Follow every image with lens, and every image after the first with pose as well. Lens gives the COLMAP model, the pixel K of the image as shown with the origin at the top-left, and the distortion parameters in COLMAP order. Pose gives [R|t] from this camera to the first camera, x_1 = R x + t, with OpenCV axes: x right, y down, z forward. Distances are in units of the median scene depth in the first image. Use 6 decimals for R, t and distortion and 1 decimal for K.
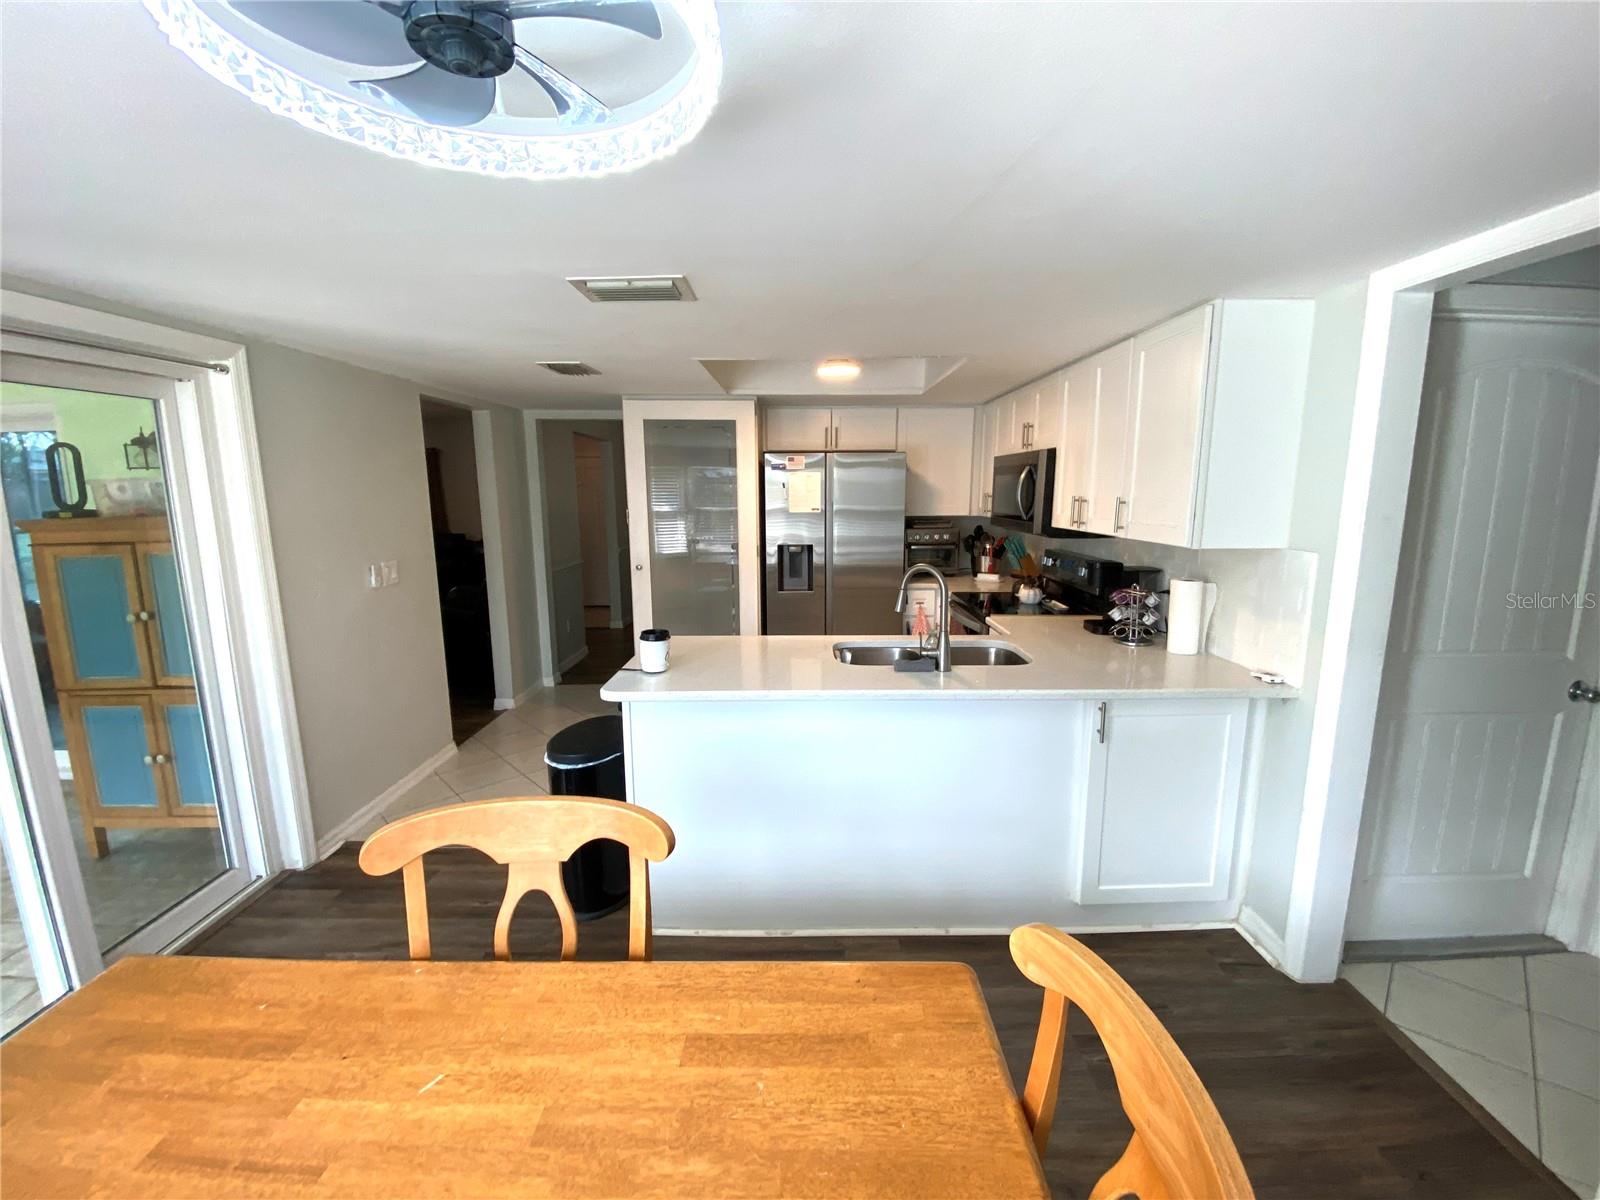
lens RADIAL K [[644.3, 0, 796.0], [0, 644.3, 597.9], [0, 0, 1]] dist [0.009510, -0.015229]
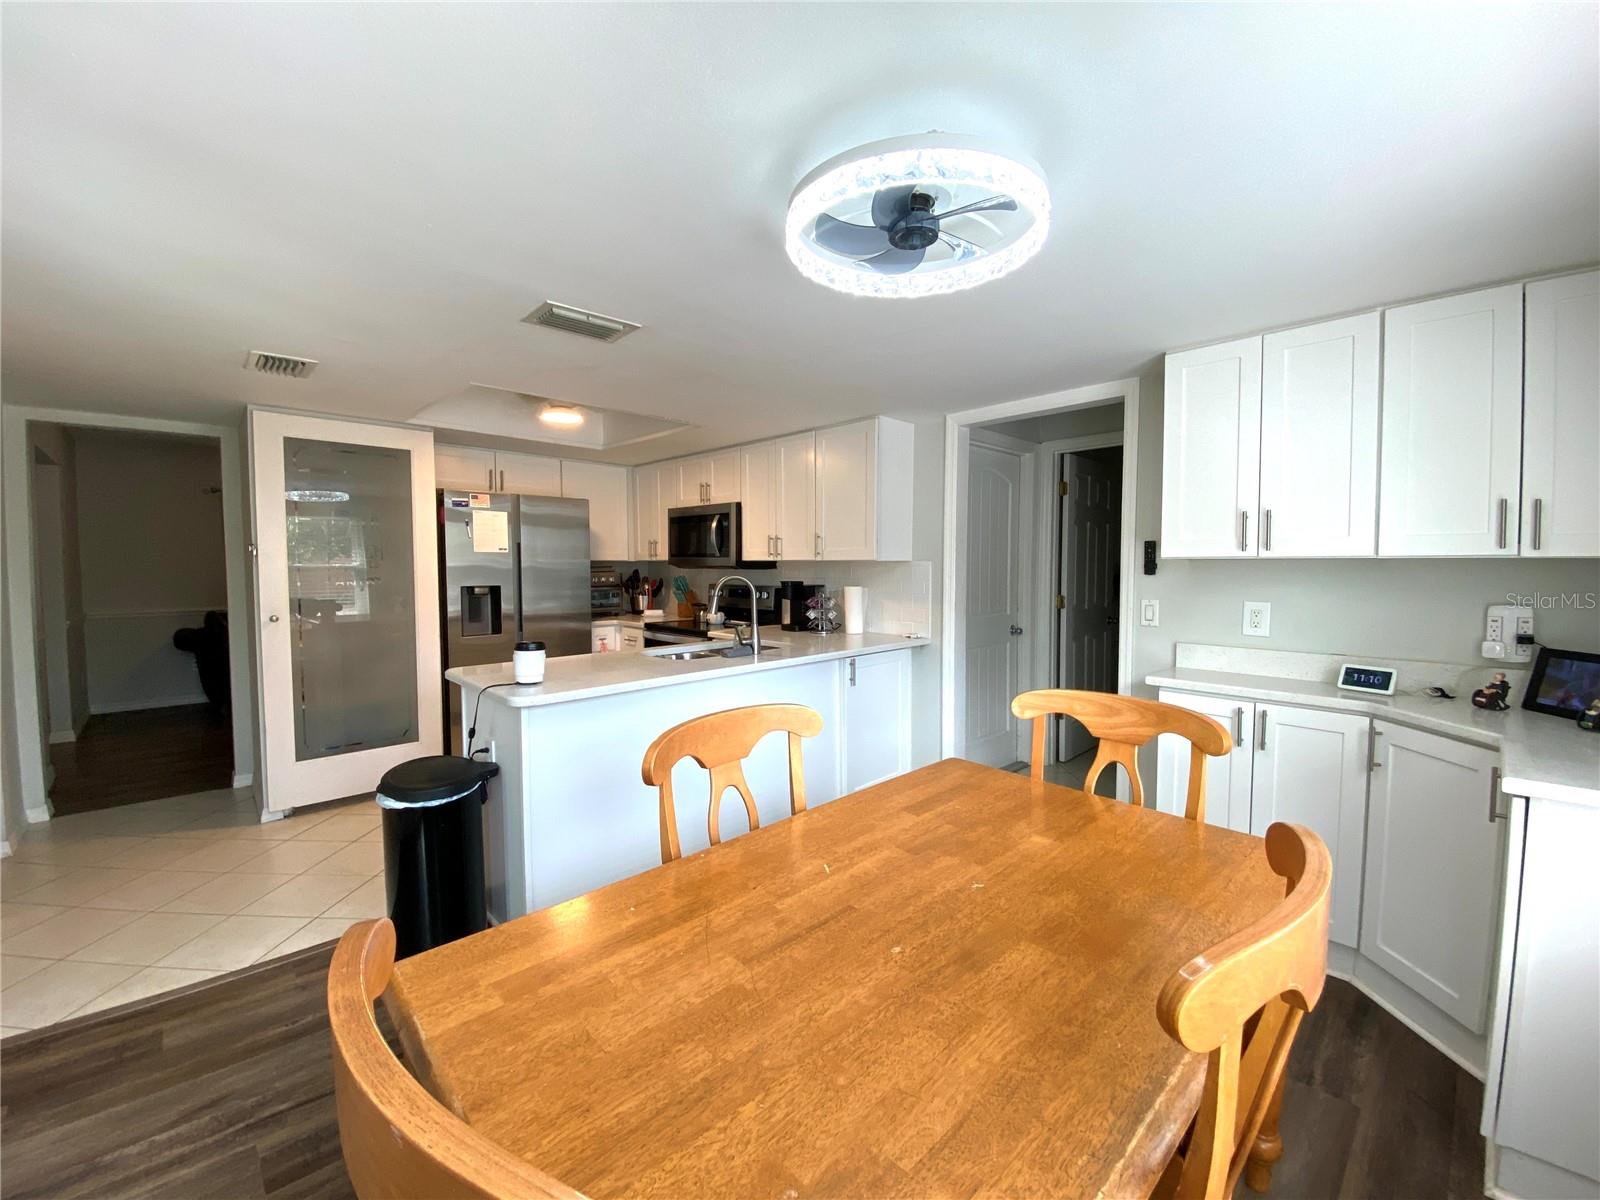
lens RADIAL K [[644.3, 0, 809.8], [0, 644.3, 592.0], [0, 0, 1]] dist [0.009510, -0.015229]
pose [[0.709955, -0.025014, 0.703803, -0.507441], [0.112721, 0.990521, -0.078502, 0.085391], [-0.695168, 0.135066, 0.706045, -0.016071]]
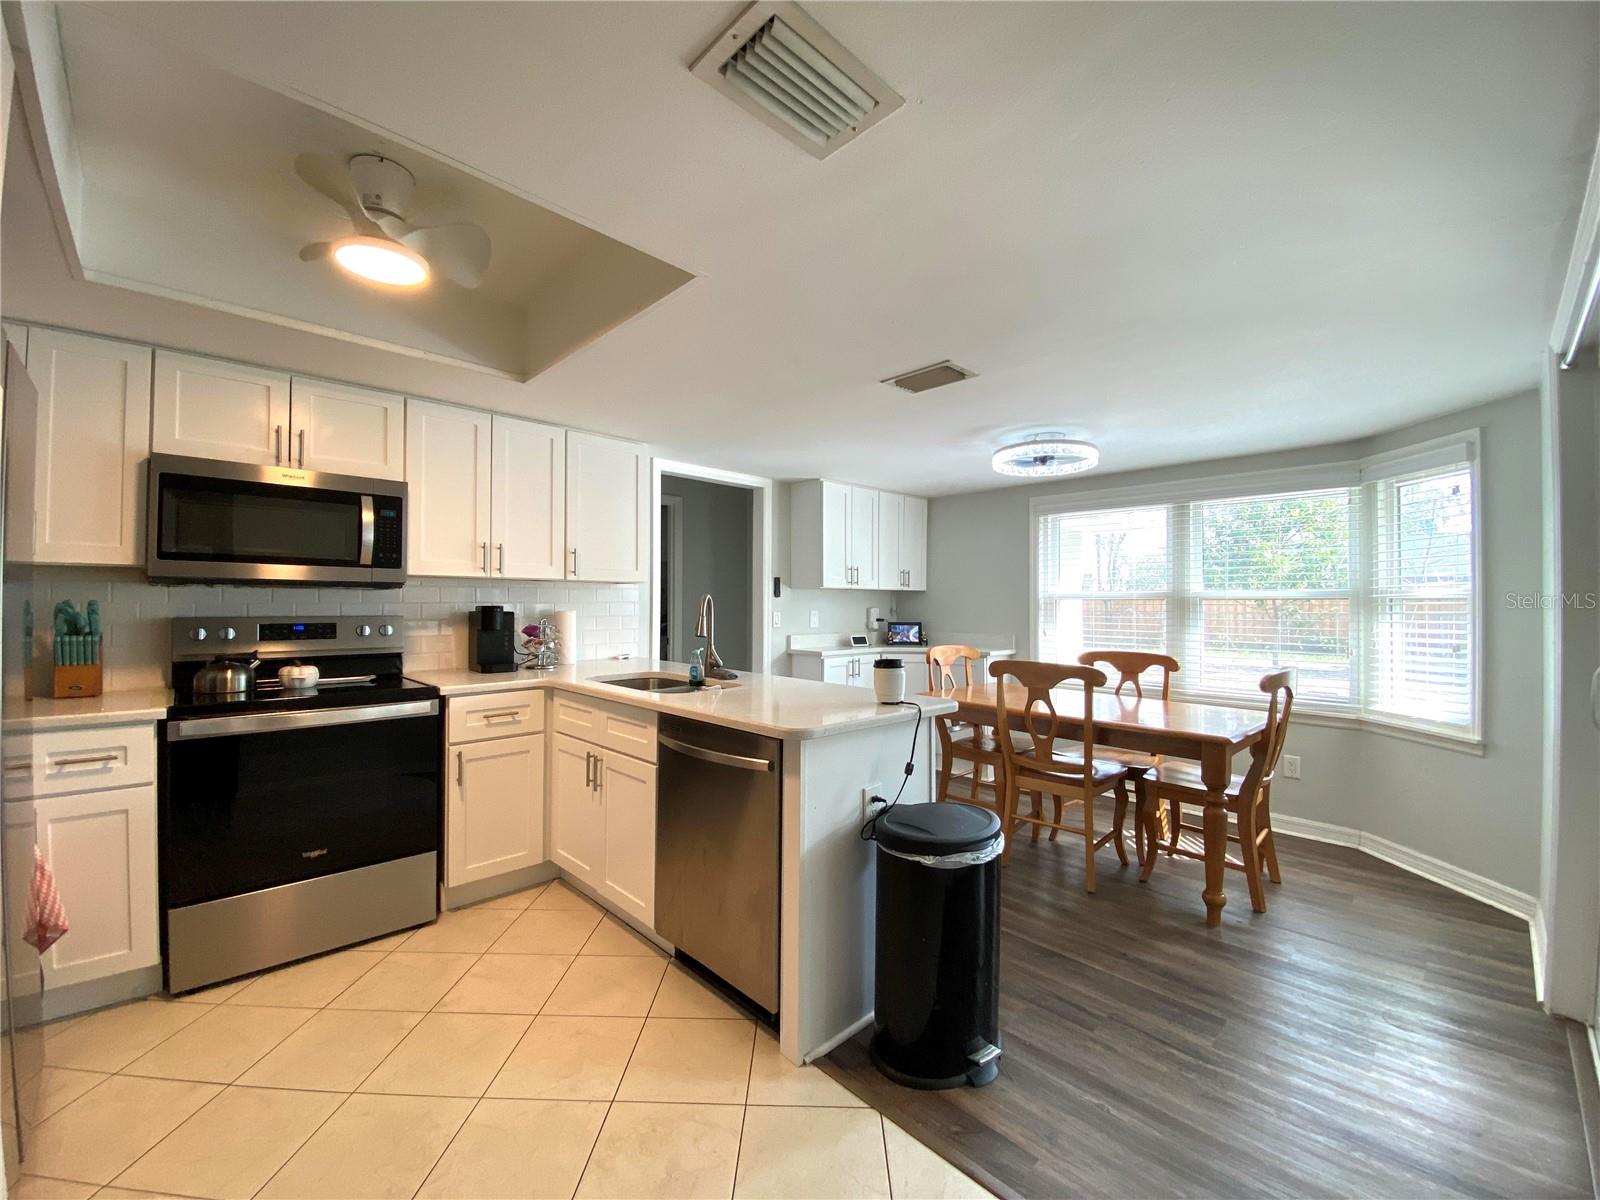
lens RADIAL K [[644.3, 0, 788.2], [0, 644.3, 596.1], [0, 0, 1]] dist [0.009510, -0.015229]
pose [[-0.697168, 0.007862, 0.716865, -0.653704], [0.116459, 0.987900, 0.102425, -0.131259], [-0.707386, 0.154893, -0.689648, 1.459692]]
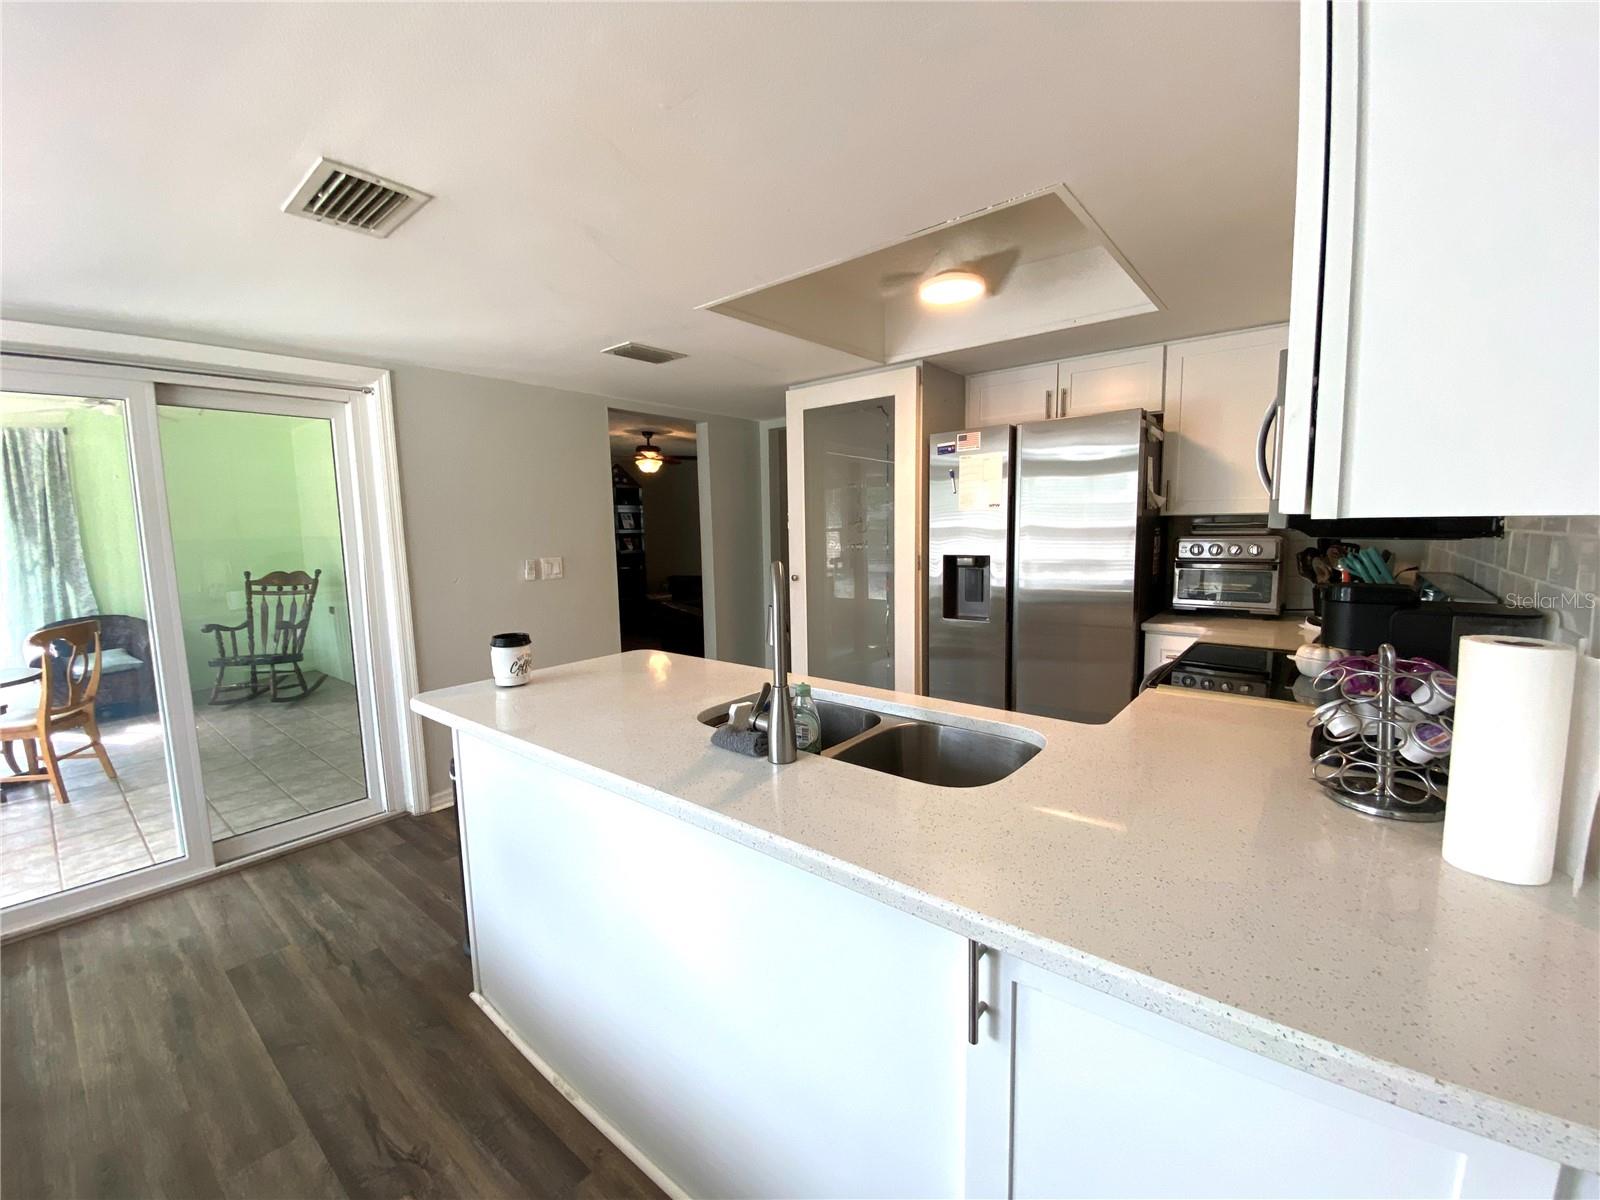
lens RADIAL K [[644.3, 0, 806.6], [0, 644.3, 597.0], [0, 0, 1]] dist [0.009510, -0.015229]
pose [[0.780494, 0.059906, -0.622286, 0.483960], [-0.088452, 0.995967, -0.015061, -0.014853], [0.618874, 0.066798, 0.782645, 0.497255]]
